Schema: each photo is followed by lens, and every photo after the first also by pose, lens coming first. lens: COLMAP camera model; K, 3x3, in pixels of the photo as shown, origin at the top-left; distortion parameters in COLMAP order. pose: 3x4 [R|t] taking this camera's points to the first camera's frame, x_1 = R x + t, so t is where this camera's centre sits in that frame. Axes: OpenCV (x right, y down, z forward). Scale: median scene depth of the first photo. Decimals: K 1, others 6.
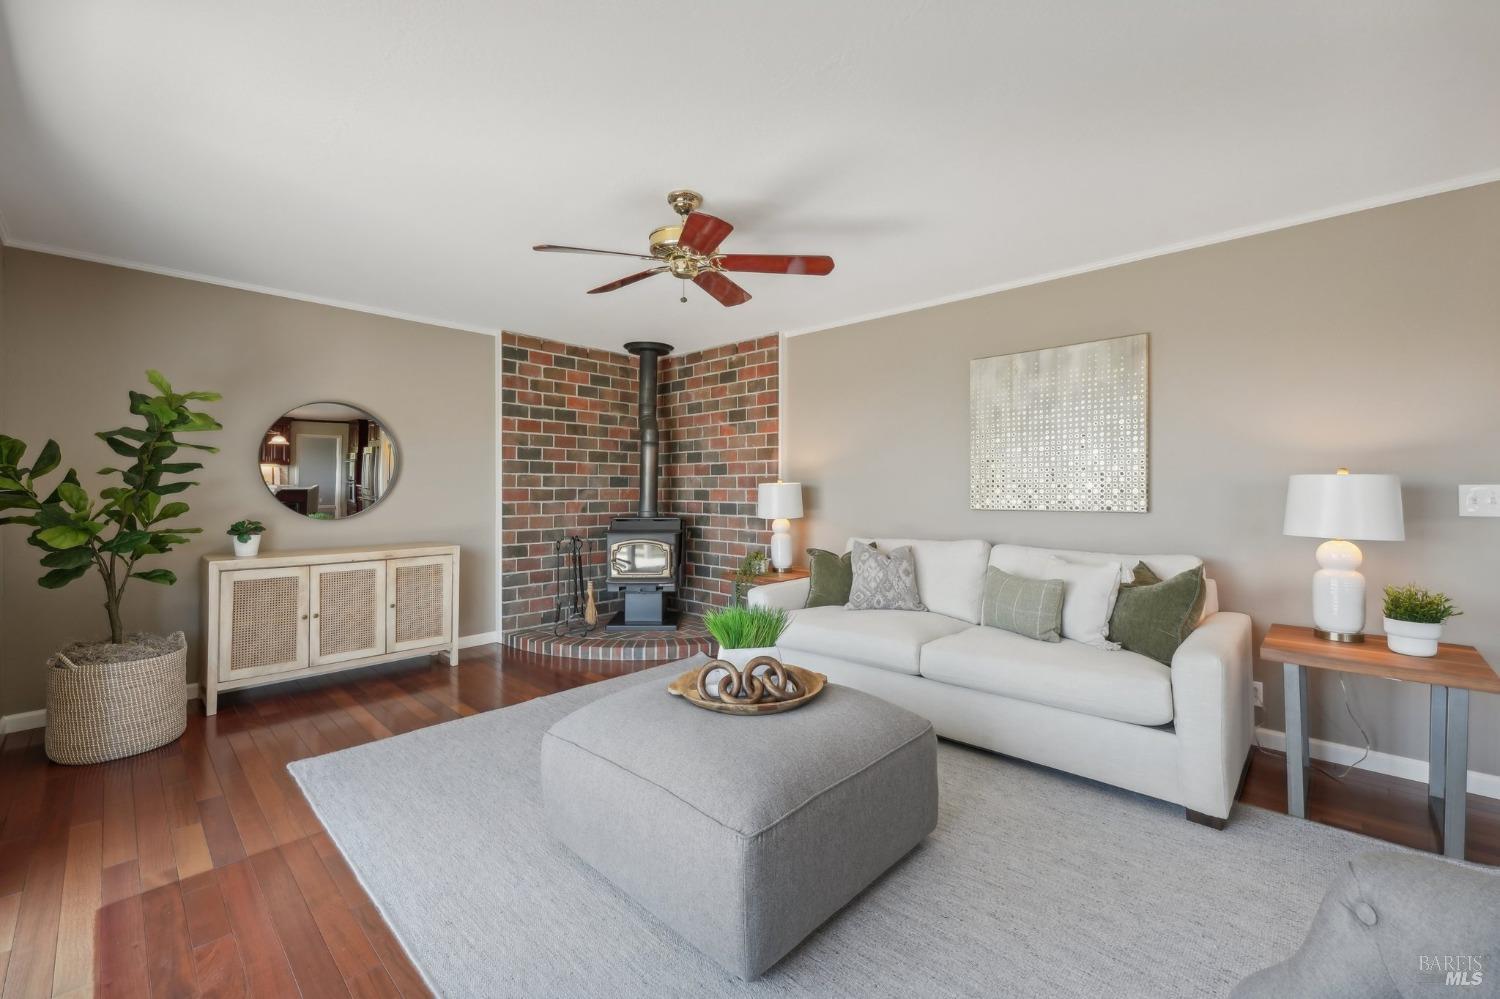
lens RADIAL K [[605.9, 0, 742.9], [0, 605.9, 492.8], [0, 0, 1]] dist [-0.002819, -0.000421]
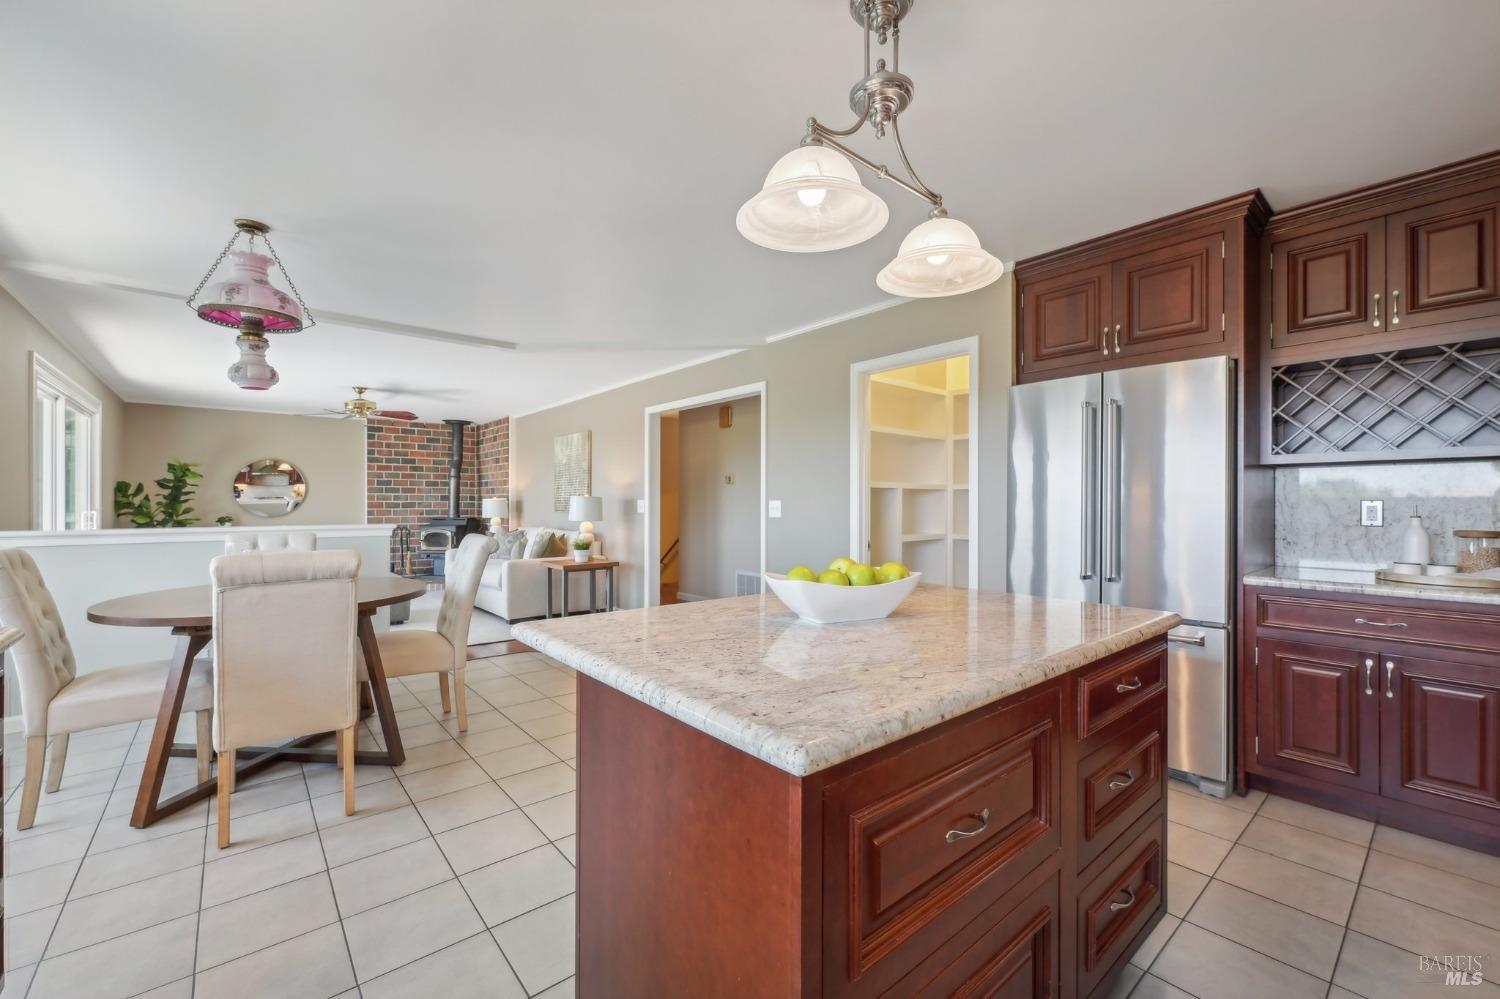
lens RADIAL K [[610.5, 0, 750.0], [0, 610.5, 499.5], [0, 0, 1]] dist [-0.000870, 0.000495]
pose [[0.994519, -0.000426, -0.104554, 0.969053], [-0.000765, 0.999935, -0.011358, 0.006545], [0.104552, 0.011376, 0.994454, -0.744674]]
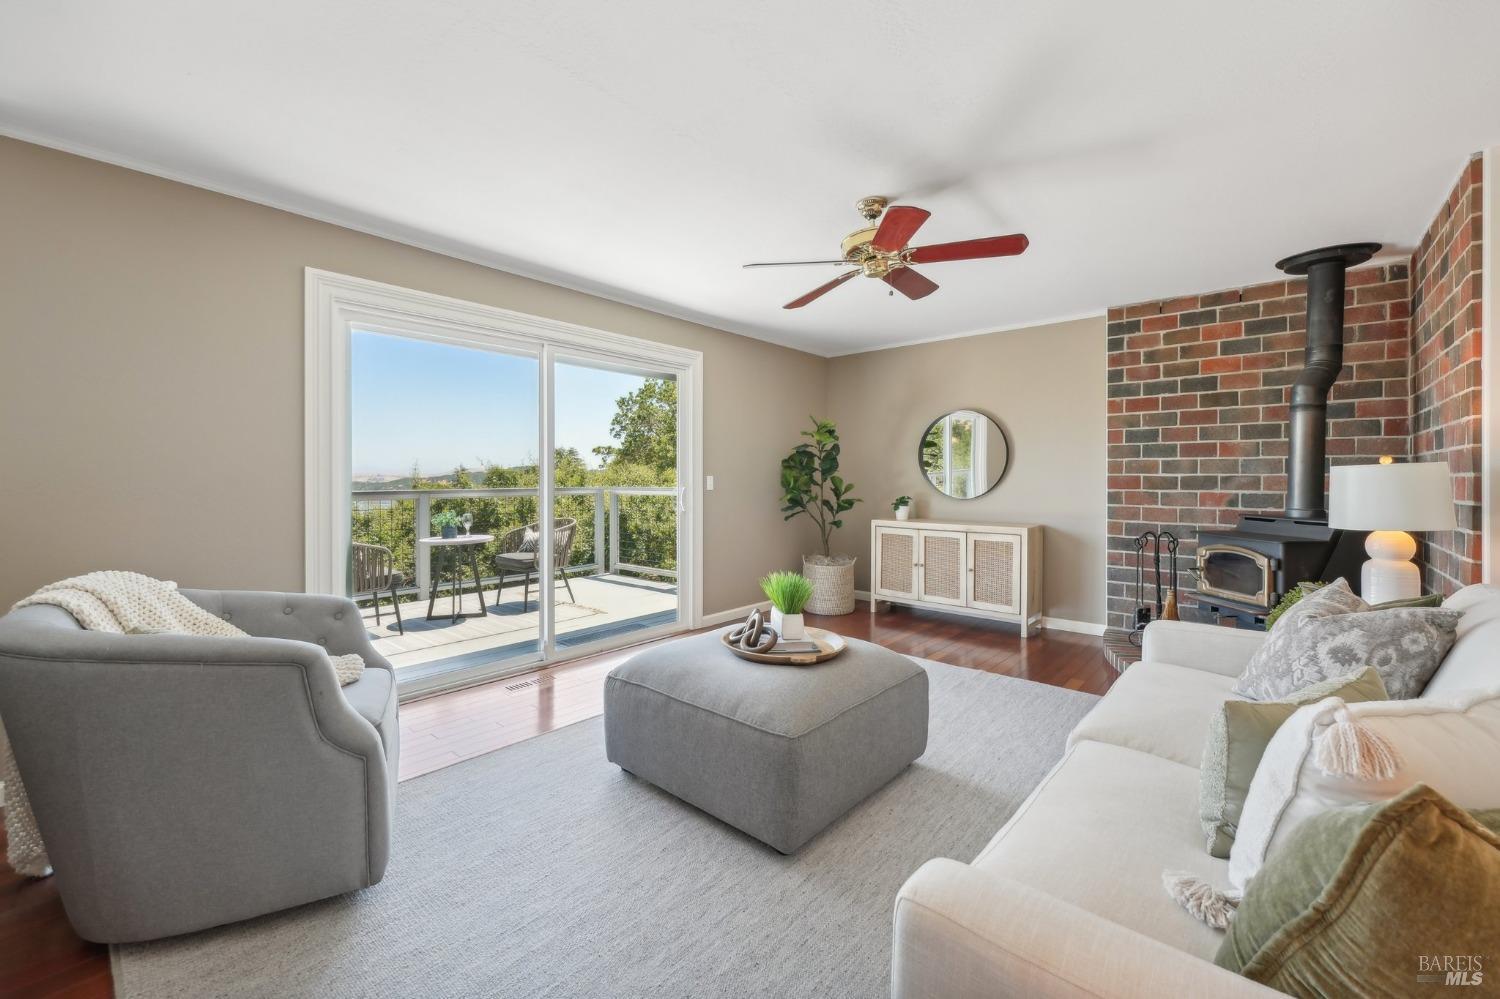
lens RADIAL K [[605.9, 0, 742.9], [0, 605.9, 492.8], [0, 0, 1]] dist [-0.002819, -0.000421]
pose [[0.045749, 0.026142, -0.998611, 0.517791], [-0.003535, 0.999656, 0.026007, -0.002676], [0.998947, 0.002340, 0.045825, 0.385383]]
